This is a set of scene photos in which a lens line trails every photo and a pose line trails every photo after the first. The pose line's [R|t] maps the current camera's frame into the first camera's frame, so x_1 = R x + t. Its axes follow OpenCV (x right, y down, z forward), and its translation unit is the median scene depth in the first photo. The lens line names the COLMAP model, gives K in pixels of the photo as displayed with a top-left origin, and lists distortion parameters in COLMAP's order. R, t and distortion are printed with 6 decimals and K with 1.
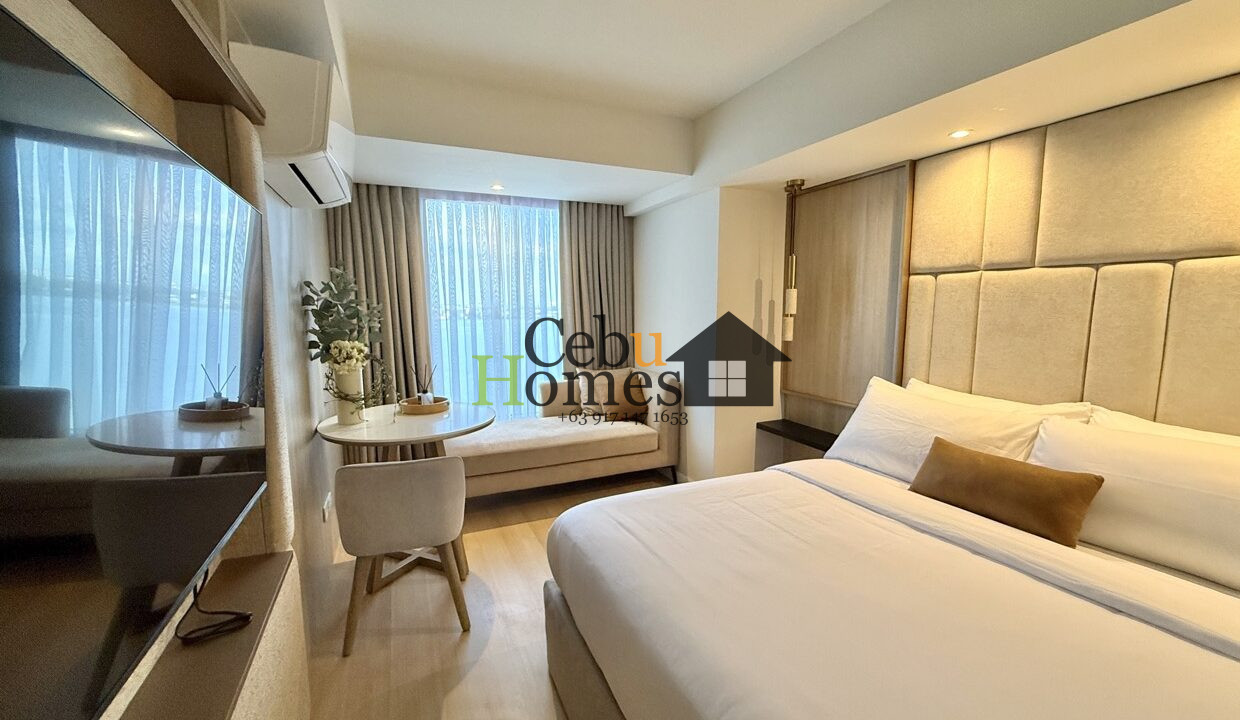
lens RADIAL K [[490.4, 0, 620.0], [0, 490.4, 360.0], [0, 0, 1]] dist [0.001081, 0.000029]
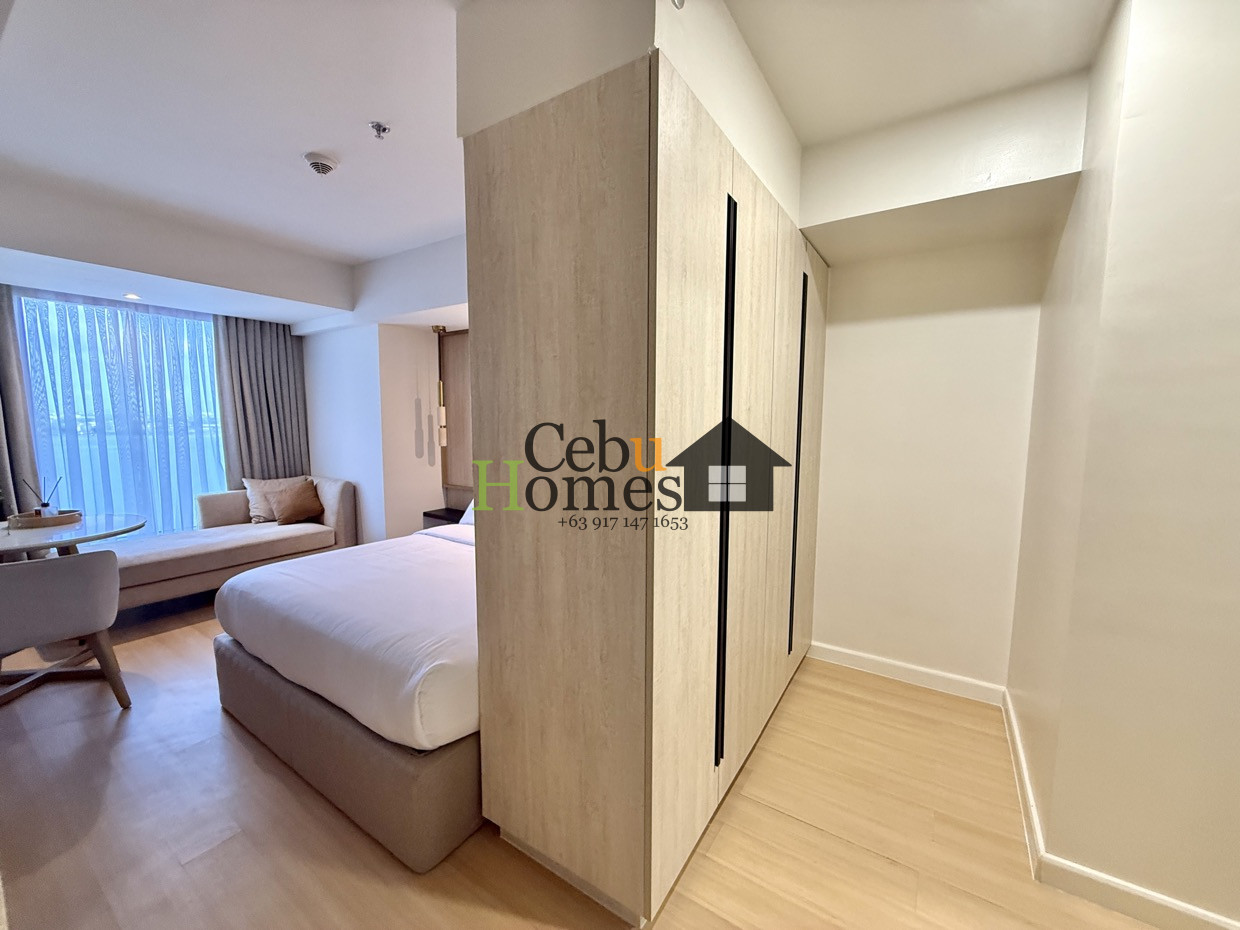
lens RADIAL K [[493.8, 0, 618.0], [0, 493.8, 465.9], [0, 0, 1]] dist [0.000741, -0.000087]
pose [[0.849464, -0.042450, 0.525936, 0.041659], [0.051909, 0.998647, -0.003237, 0.039759], [-0.525087, 0.030051, 0.850518, -0.342130]]
